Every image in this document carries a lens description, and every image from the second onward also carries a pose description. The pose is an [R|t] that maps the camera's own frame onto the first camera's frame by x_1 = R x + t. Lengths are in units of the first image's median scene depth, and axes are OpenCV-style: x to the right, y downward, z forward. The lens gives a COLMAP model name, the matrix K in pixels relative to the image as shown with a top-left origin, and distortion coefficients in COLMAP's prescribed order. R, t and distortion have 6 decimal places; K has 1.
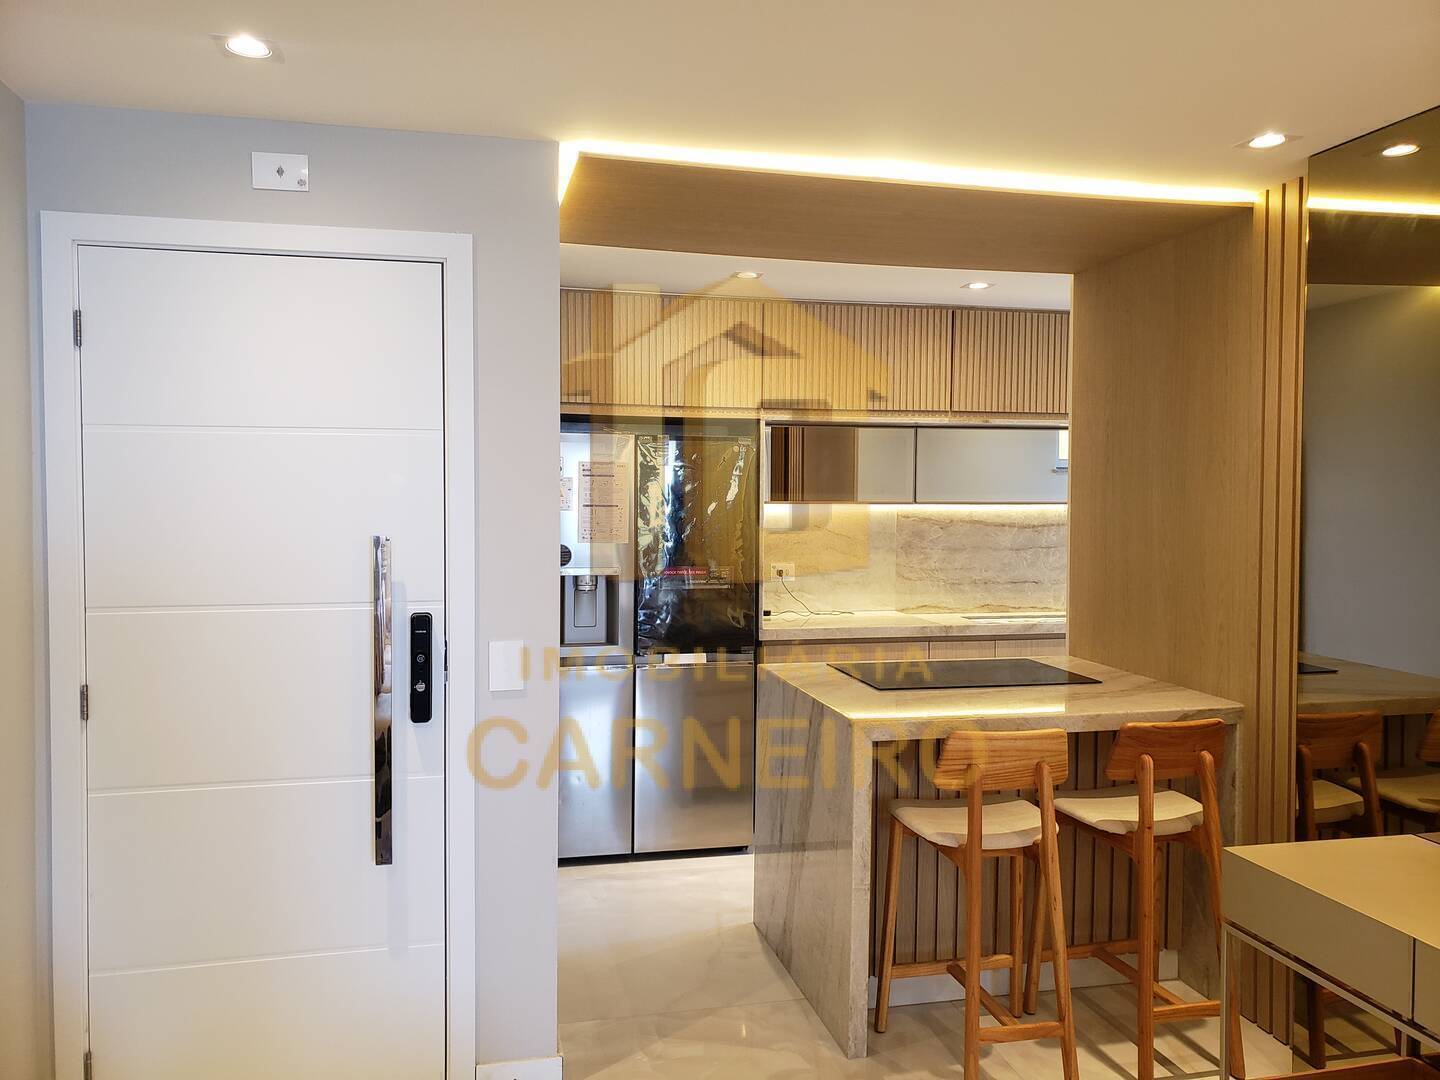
lens RADIAL K [[1100.7, 0, 718.0], [0, 1100.7, 536.8], [0, 0, 1]] dist [0.006813, -0.000643]
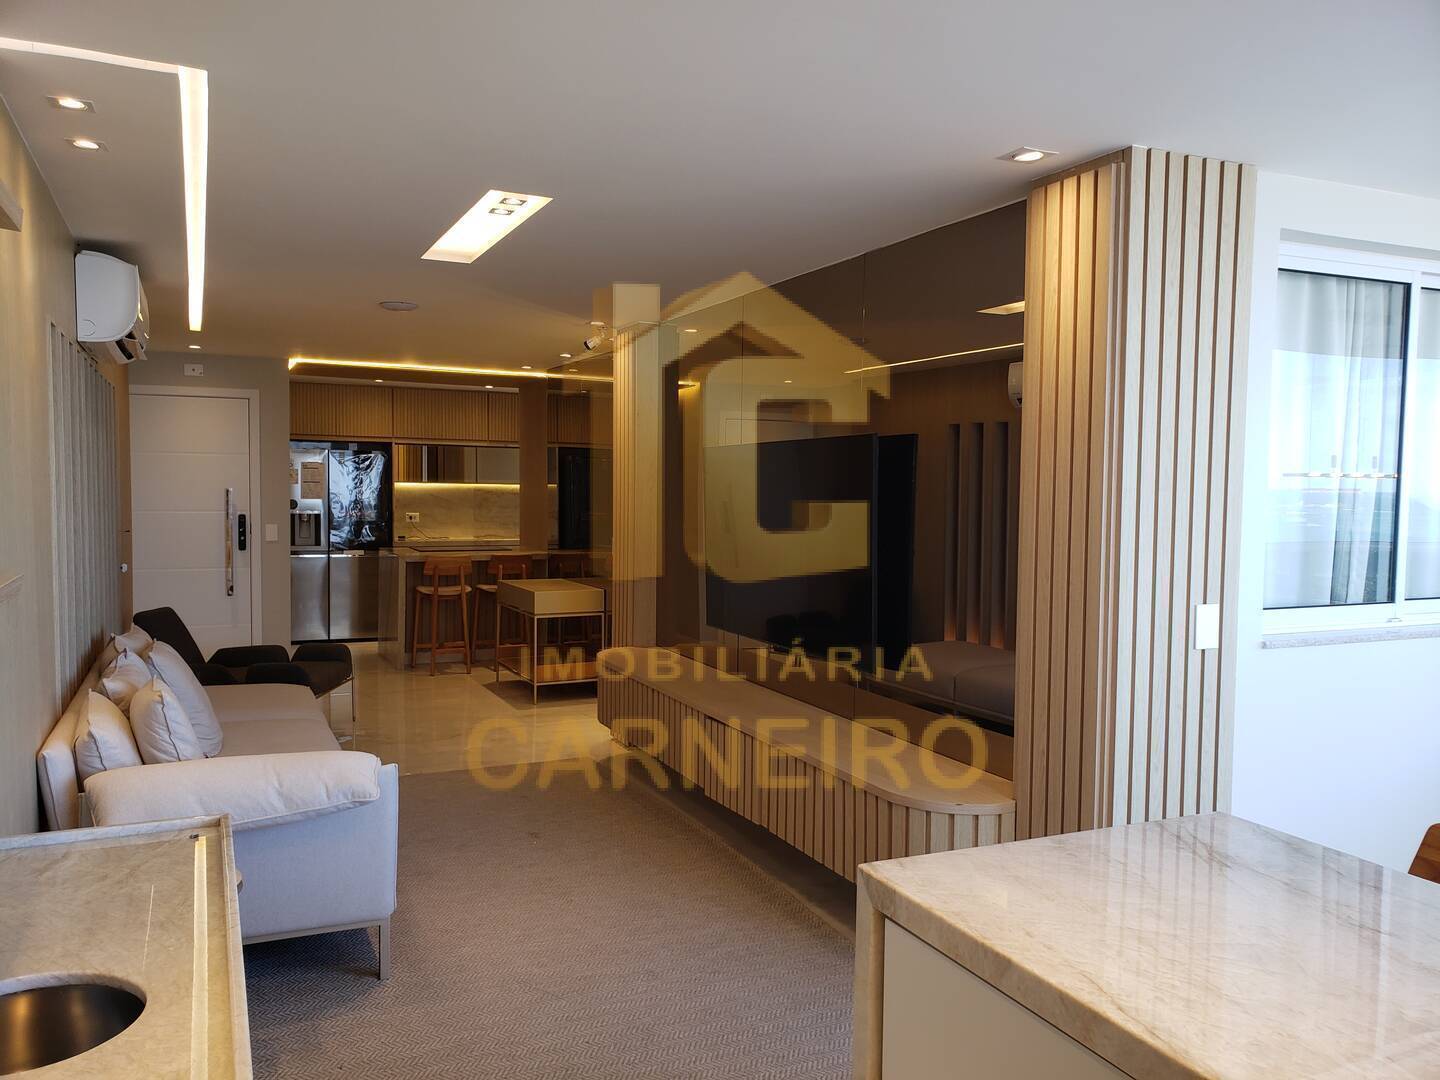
lens RADIAL K [[1100.7, 0, 718.9], [0, 1100.7, 542.2], [0, 0, 1]] dist [0.006813, -0.000643]
pose [[0.975860, -0.003041, 0.218374, 0.204451], [-0.000070, 0.999899, 0.014236, 0.060338], [-0.218395, -0.013908, 0.975761, -1.316036]]
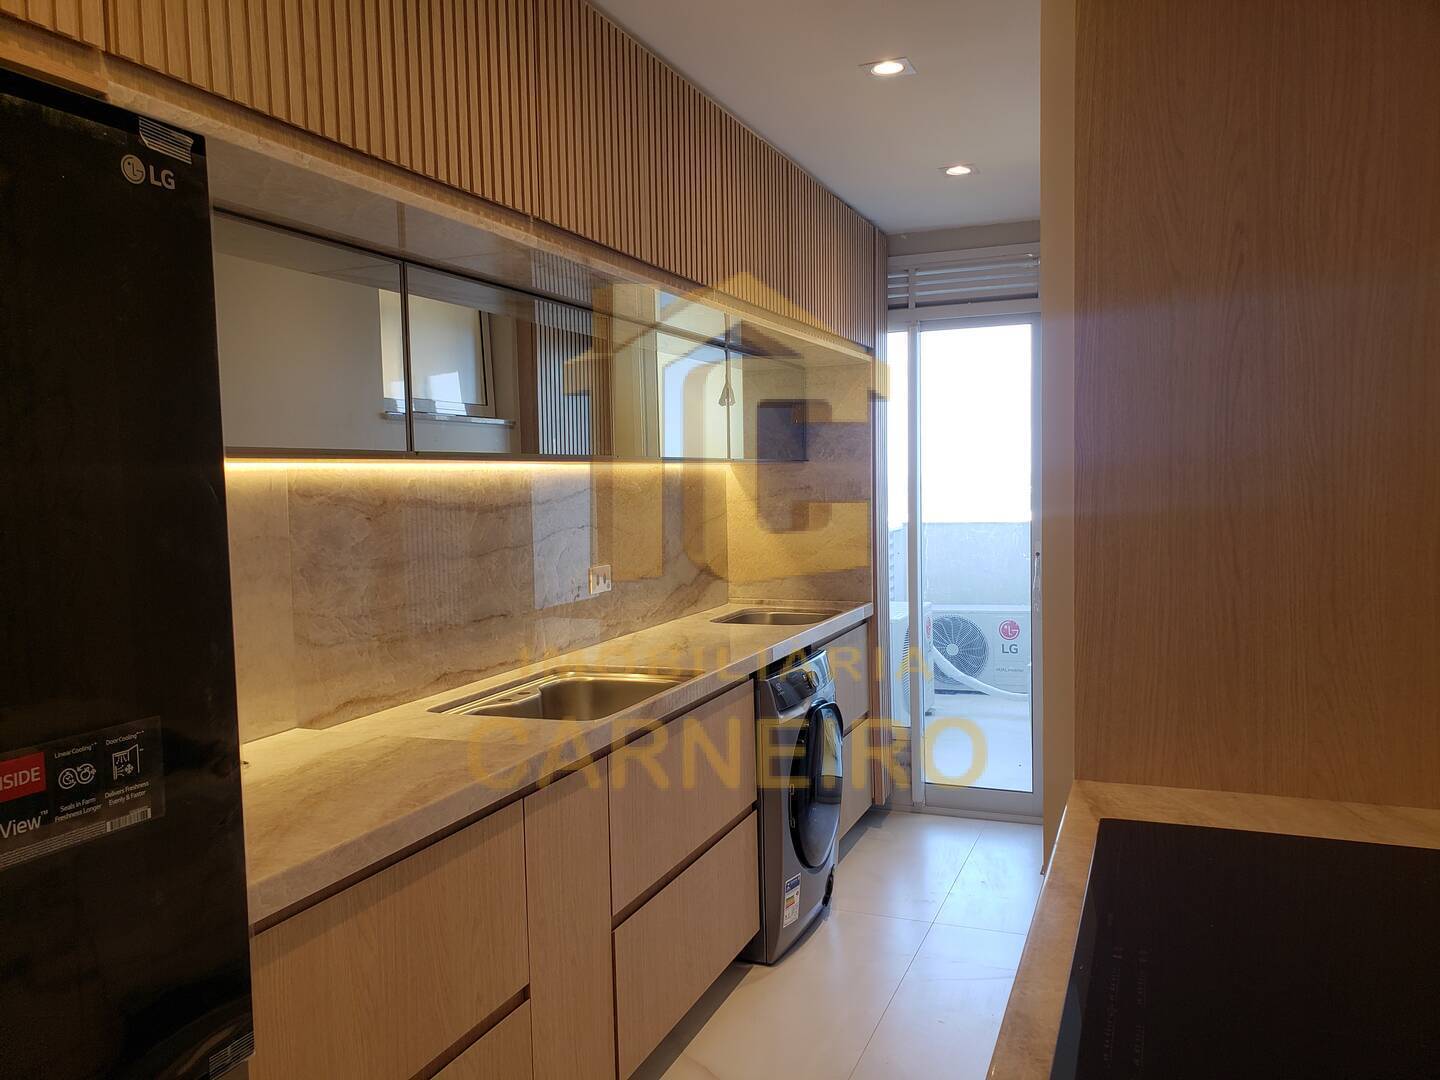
lens RADIAL K [[1100.7, 0, 723.9], [0, 1100.7, 540.8], [0, 0, 1]] dist [0.006813, -0.000643]
pose [[0.558445, -0.066531, 0.826869, -0.105270], [0.062450, 0.997322, 0.038069, -0.009227], [-0.827188, 0.030379, 0.561104, 0.820082]]
